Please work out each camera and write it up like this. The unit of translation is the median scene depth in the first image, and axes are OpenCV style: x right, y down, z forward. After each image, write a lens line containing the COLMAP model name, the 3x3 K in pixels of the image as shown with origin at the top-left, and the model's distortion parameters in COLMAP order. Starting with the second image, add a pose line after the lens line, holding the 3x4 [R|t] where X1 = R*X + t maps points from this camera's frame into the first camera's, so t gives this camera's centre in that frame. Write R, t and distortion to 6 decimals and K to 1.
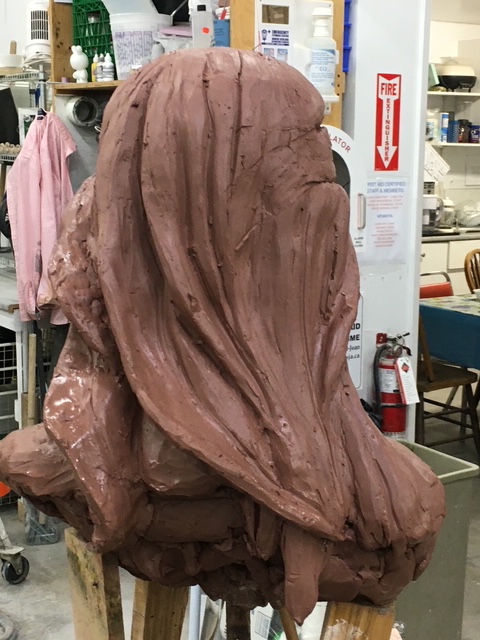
lens RADIAL K [[1073.2, 0, 240.0], [0, 1073.2, 319.2], [0, 0, 1]] dist [0.057937, 0.000000]
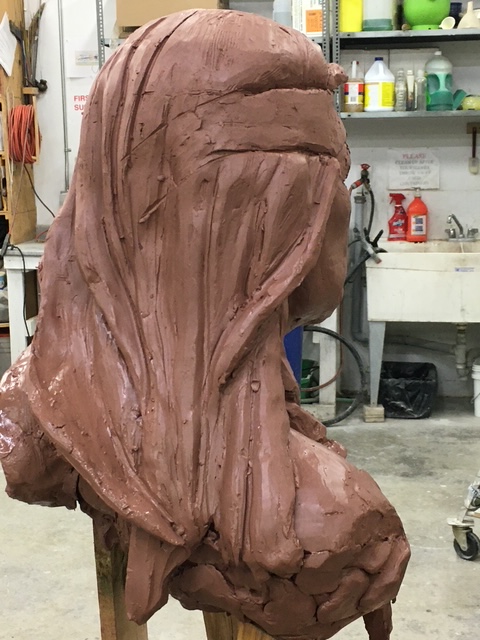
lens RADIAL K [[1073.2, 0, 240.7], [0, 1073.2, 320.5], [0, 0, 1]] dist [0.057937, 0.000000]
pose [[0.735826, 0.092233, -0.670860, 0.705520], [-0.086616, 0.995363, 0.041844, -0.024886], [0.671608, 0.027318, 0.740403, 0.348397]]
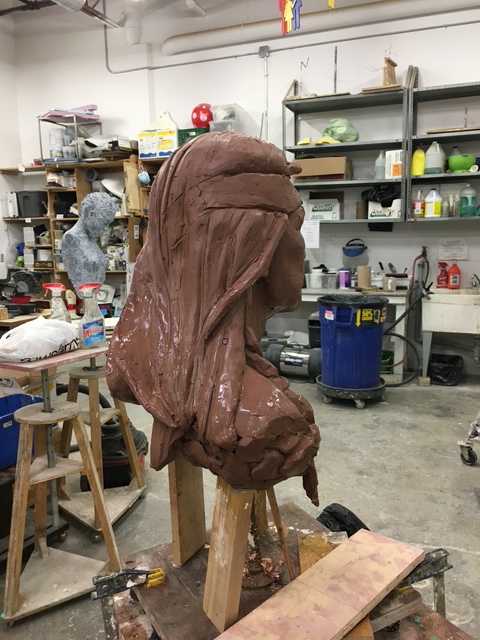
lens RADIAL K [[543.3, 0, 240.5], [0, 543.3, 320.7], [0, 0, 1]] dist [0.046510, -0.020451]
pose [[0.558786, 0.103843, -0.822785, 0.785693], [-0.111045, 0.992564, 0.049855, -0.005489], [0.821844, 0.063508, 0.566162, 0.592643]]
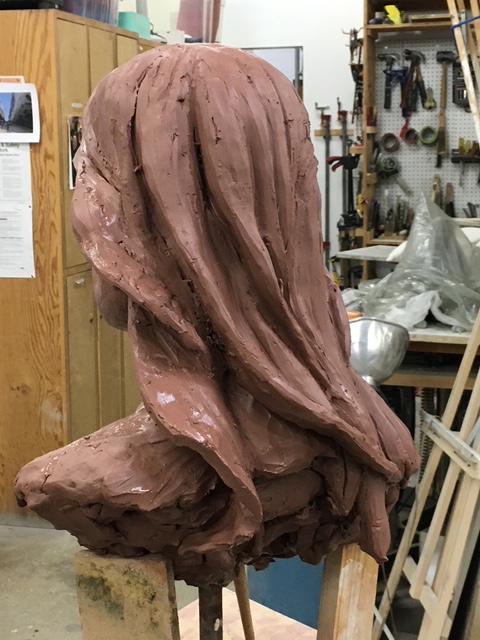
lens RADIAL K [[1073.2, 0, 242.1], [0, 1073.2, 319.0], [0, 0, 1]] dist [0.057937, 0.000000]
pose [[0.758647, -0.128179, 0.638768, -0.722621], [0.125937, 0.990815, 0.049250, -0.041477], [-0.639214, 0.043081, 0.767822, 0.215152]]
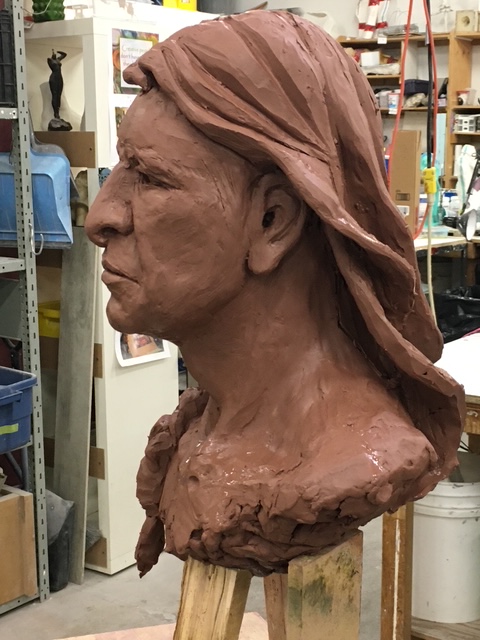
lens RADIAL K [[1073.2, 0, 240.6], [0, 1073.2, 321.6], [0, 0, 1]] dist [0.057937, 0.000000]
pose [[-0.312591, -0.177972, 0.933066, -1.044247], [0.149810, 0.960761, 0.233443, -0.223728], [-0.938000, 0.212755, -0.273663, 1.414139]]
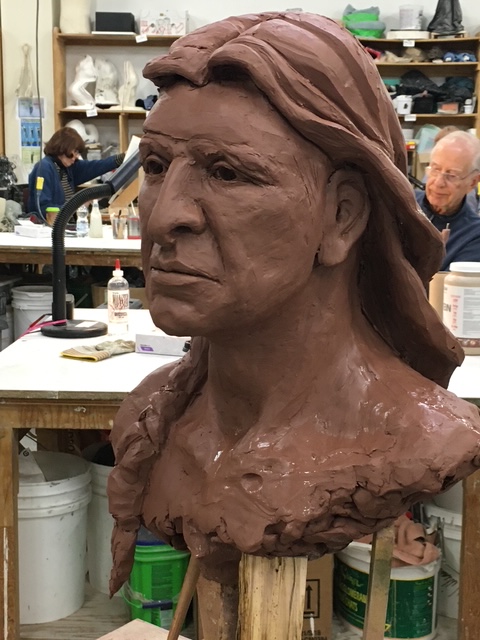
lens RADIAL K [[1073.2, 0, 241.3], [0, 1073.2, 319.0], [0, 0, 1]] dist [0.057937, 0.000000]
pose [[-0.774398, -0.128429, 0.619527, -0.699999], [0.076839, 0.952843, 0.293573, -0.292074], [-0.628016, 0.274946, -0.728012, 1.929050]]
